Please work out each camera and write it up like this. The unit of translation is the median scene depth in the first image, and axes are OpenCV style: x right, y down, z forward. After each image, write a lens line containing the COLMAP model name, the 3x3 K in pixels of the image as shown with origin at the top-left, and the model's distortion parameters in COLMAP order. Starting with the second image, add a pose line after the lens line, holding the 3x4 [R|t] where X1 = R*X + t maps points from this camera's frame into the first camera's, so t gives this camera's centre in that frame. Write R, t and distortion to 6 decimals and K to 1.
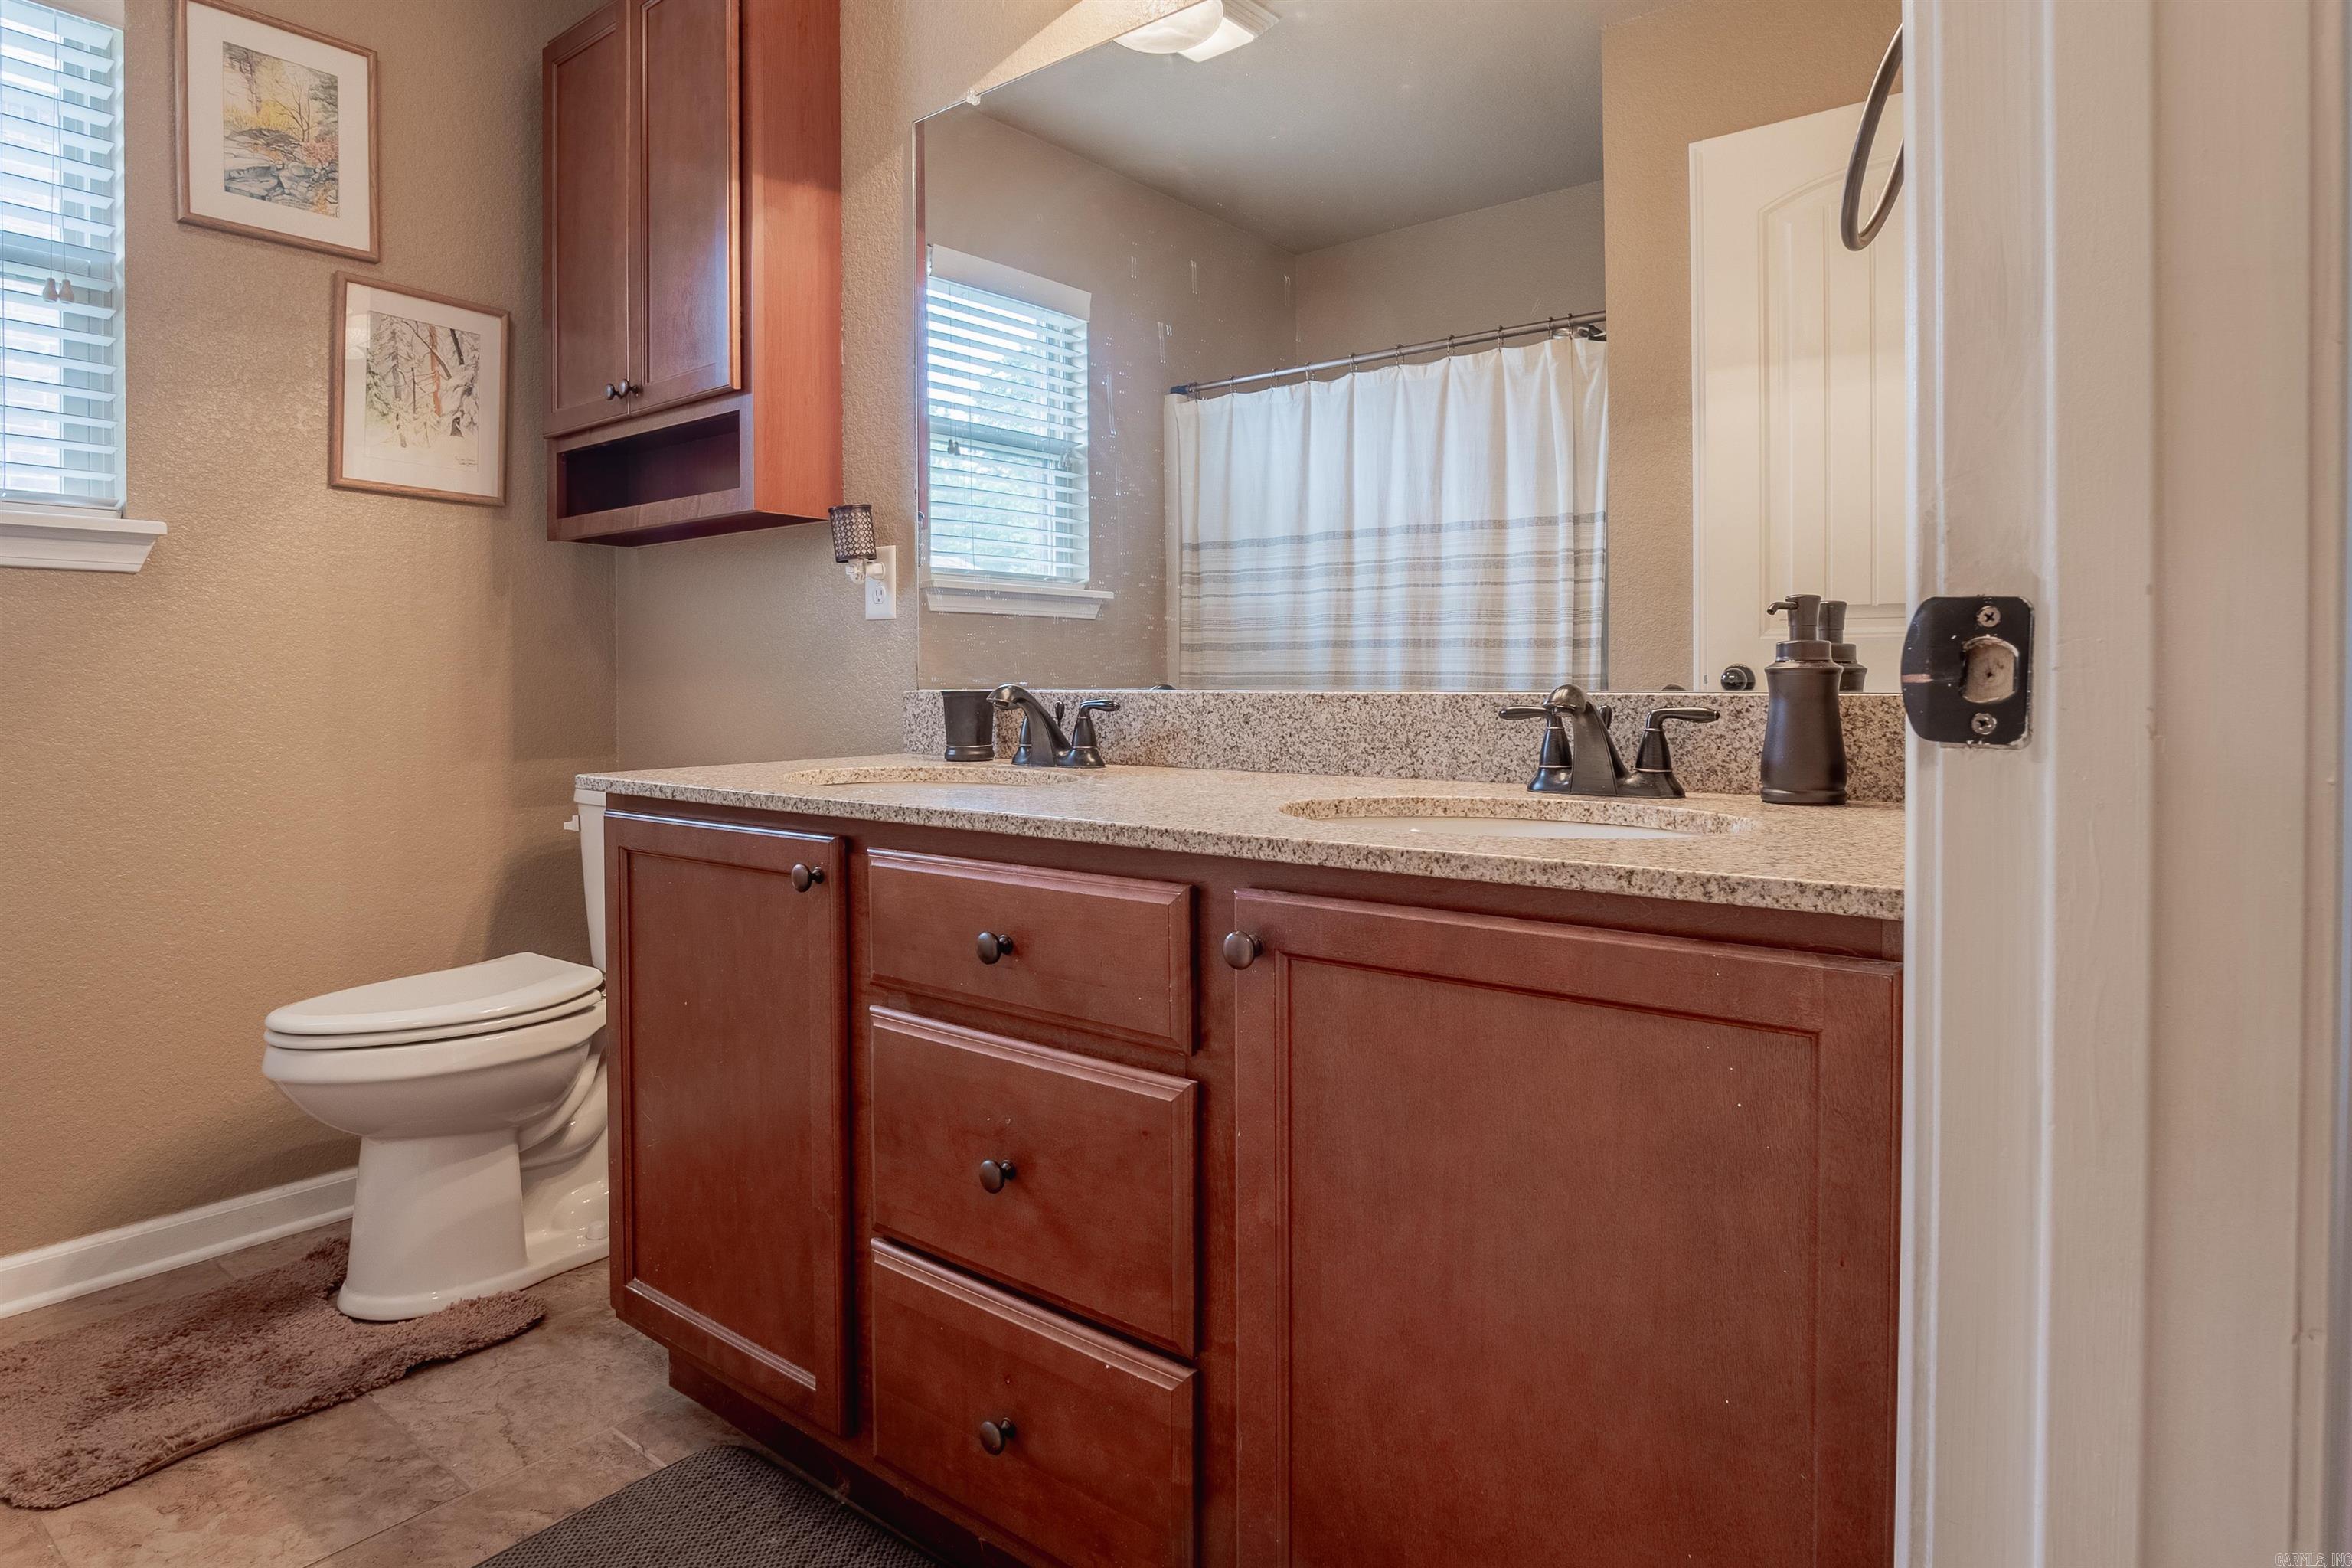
lens RADIAL K [[1289.2, 0, 1136.6], [0, 1289.2, 752.8], [0, 0, 1]] dist [-0.034793, 0.008464]
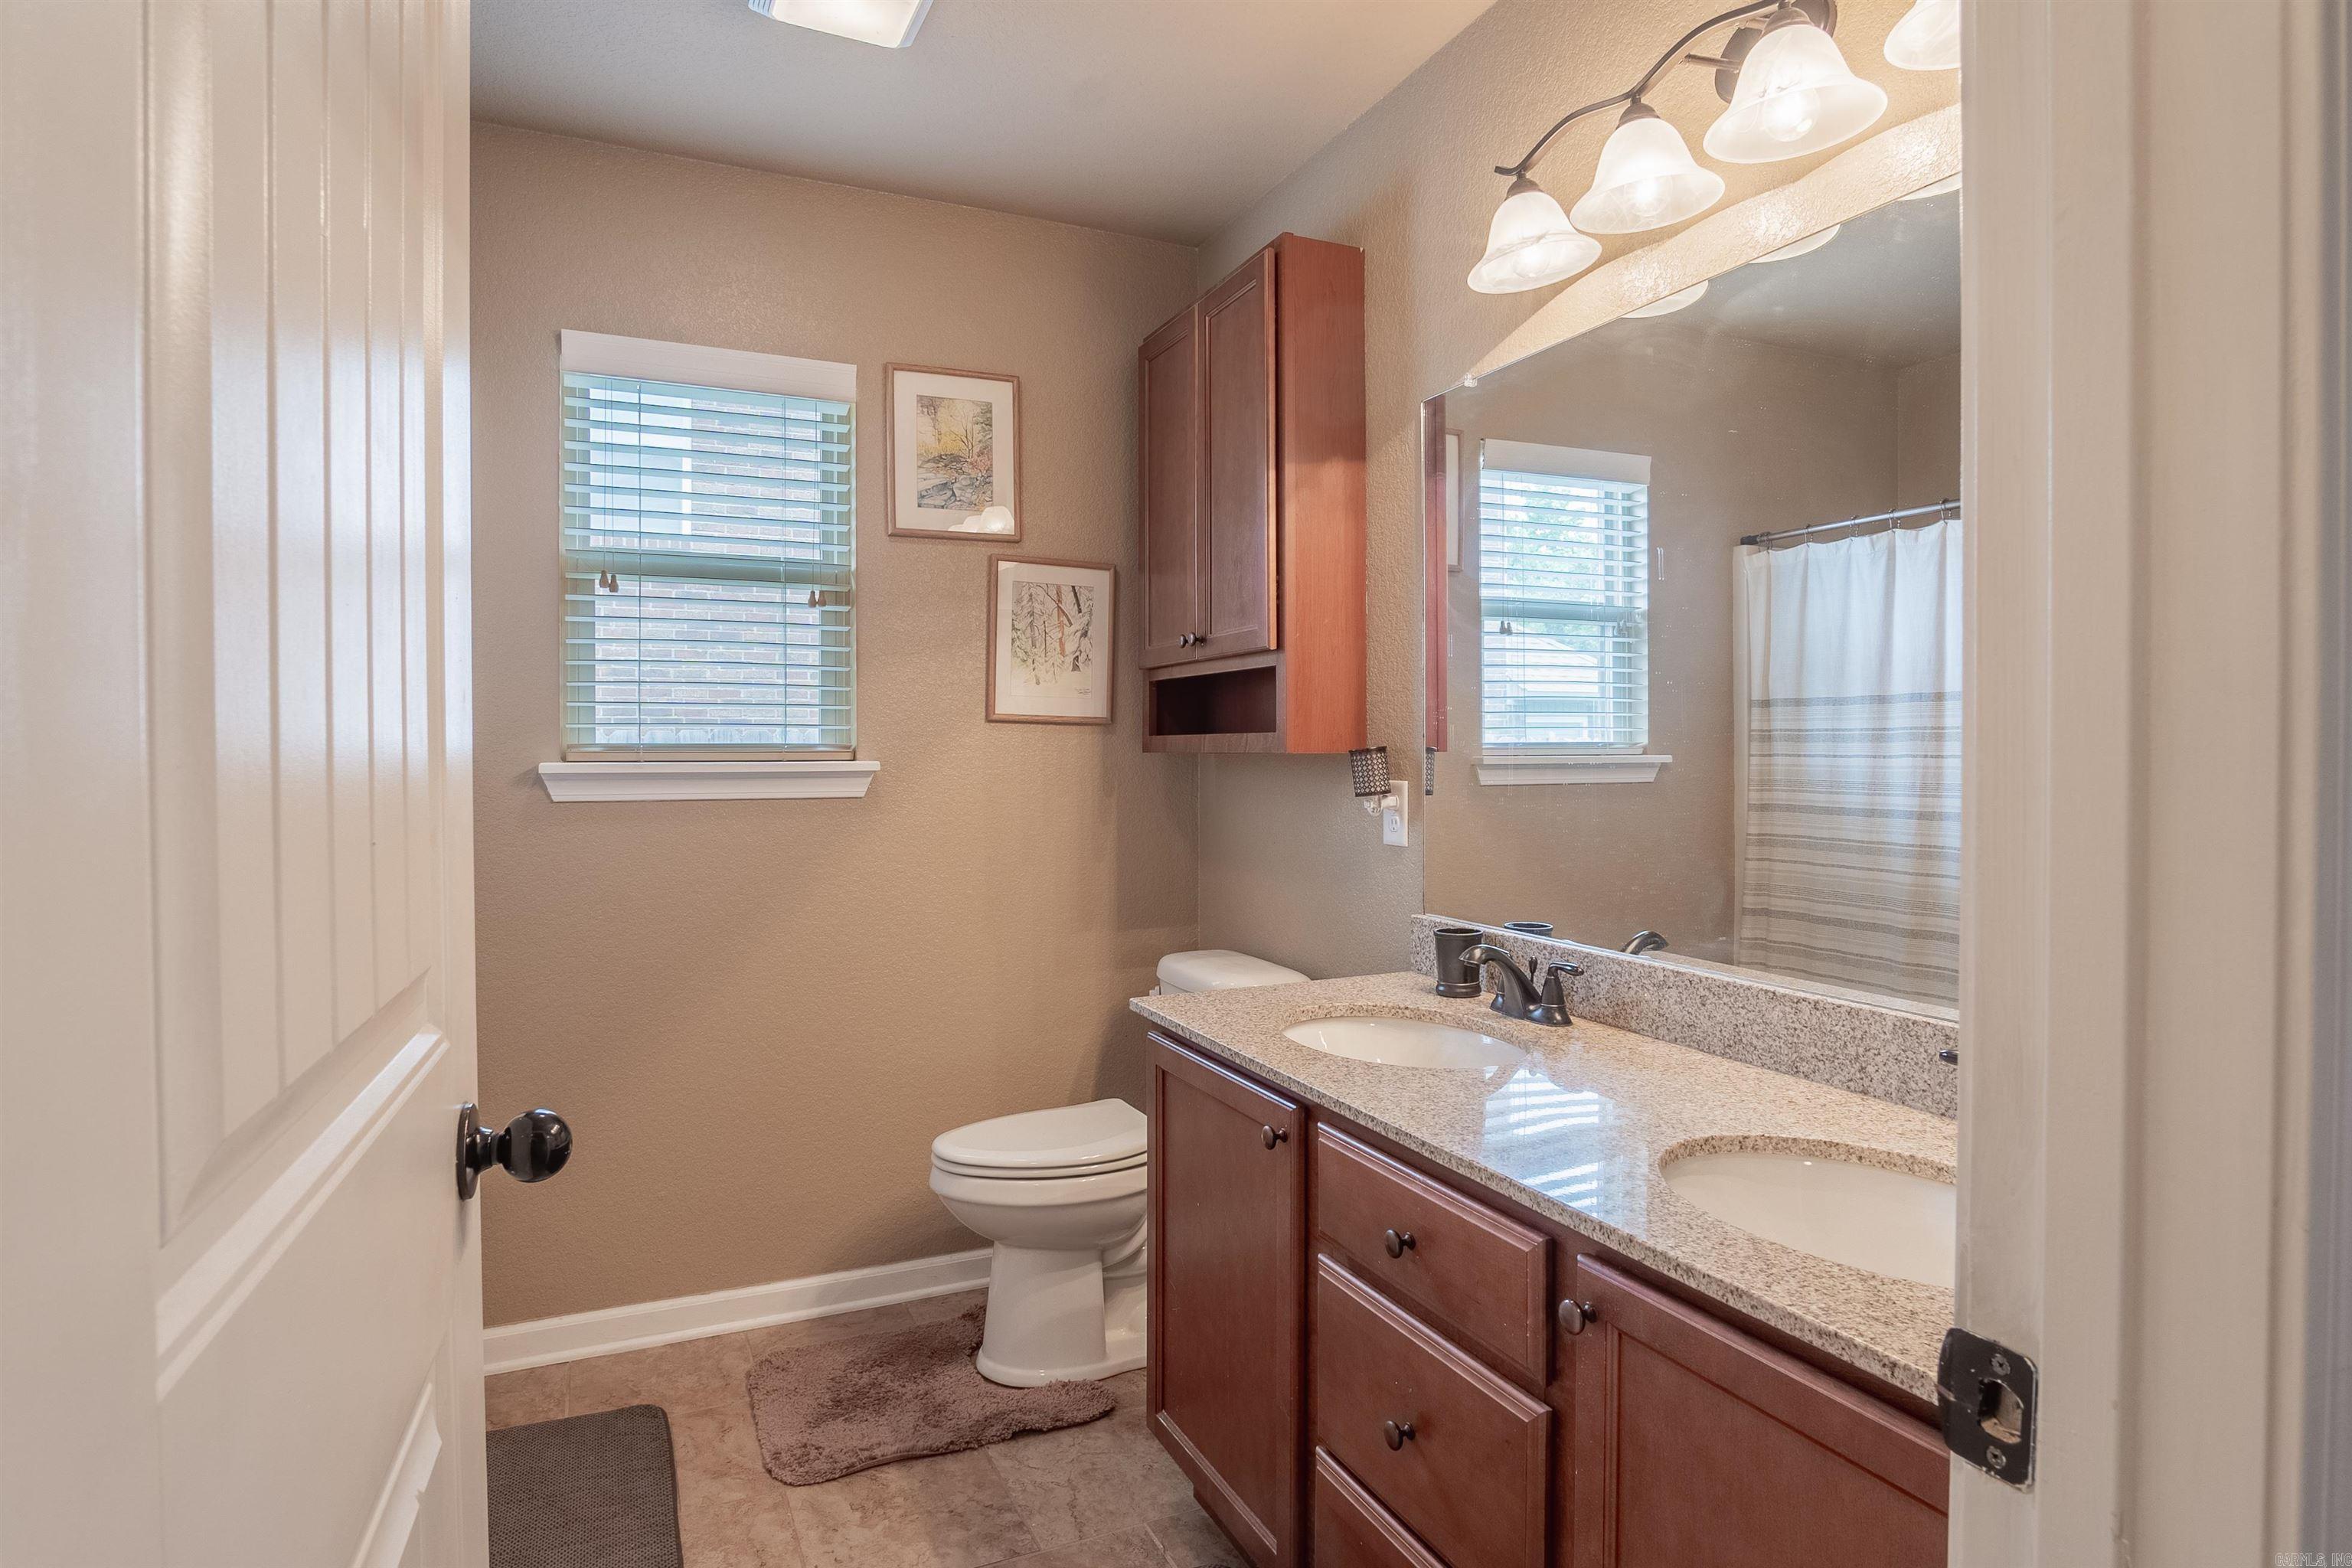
lens RADIAL K [[1289.2, 0, 1182.5], [0, 1289.2, 770.6], [0, 0, 1]] dist [-0.034793, 0.008464]
pose [[0.891524, 0.009566, -0.452872, 0.152578], [-0.010420, 0.999946, 0.000610, -0.178318], [0.452853, 0.004175, 0.891575, -0.088666]]
